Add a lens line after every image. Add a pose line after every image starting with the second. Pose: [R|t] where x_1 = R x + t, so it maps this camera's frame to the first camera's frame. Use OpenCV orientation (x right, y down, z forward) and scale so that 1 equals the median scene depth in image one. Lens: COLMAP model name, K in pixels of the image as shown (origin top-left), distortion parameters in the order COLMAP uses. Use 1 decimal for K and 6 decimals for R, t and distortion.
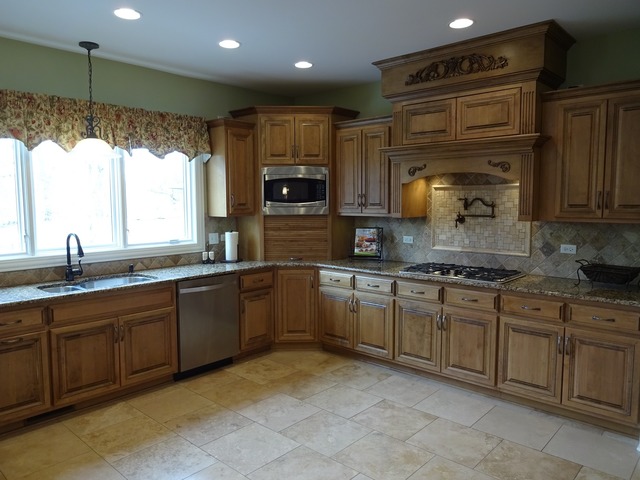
lens RADIAL K [[474.1, 0, 320.0], [0, 474.1, 240.0], [0, 0, 1]] dist [-0.004140, 0.001767]
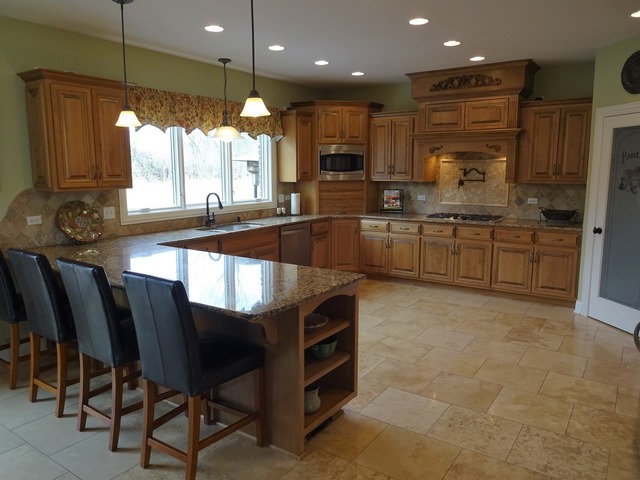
lens RADIAL K [[474.1, 0, 320.0], [0, 474.1, 240.0], [0, 0, 1]] dist [-0.004140, 0.001767]
pose [[0.990007, -0.020018, 0.139590, -0.385942], [0.011272, 0.997939, 0.063165, 0.039499], [-0.140567, -0.060960, 0.988193, -0.452979]]
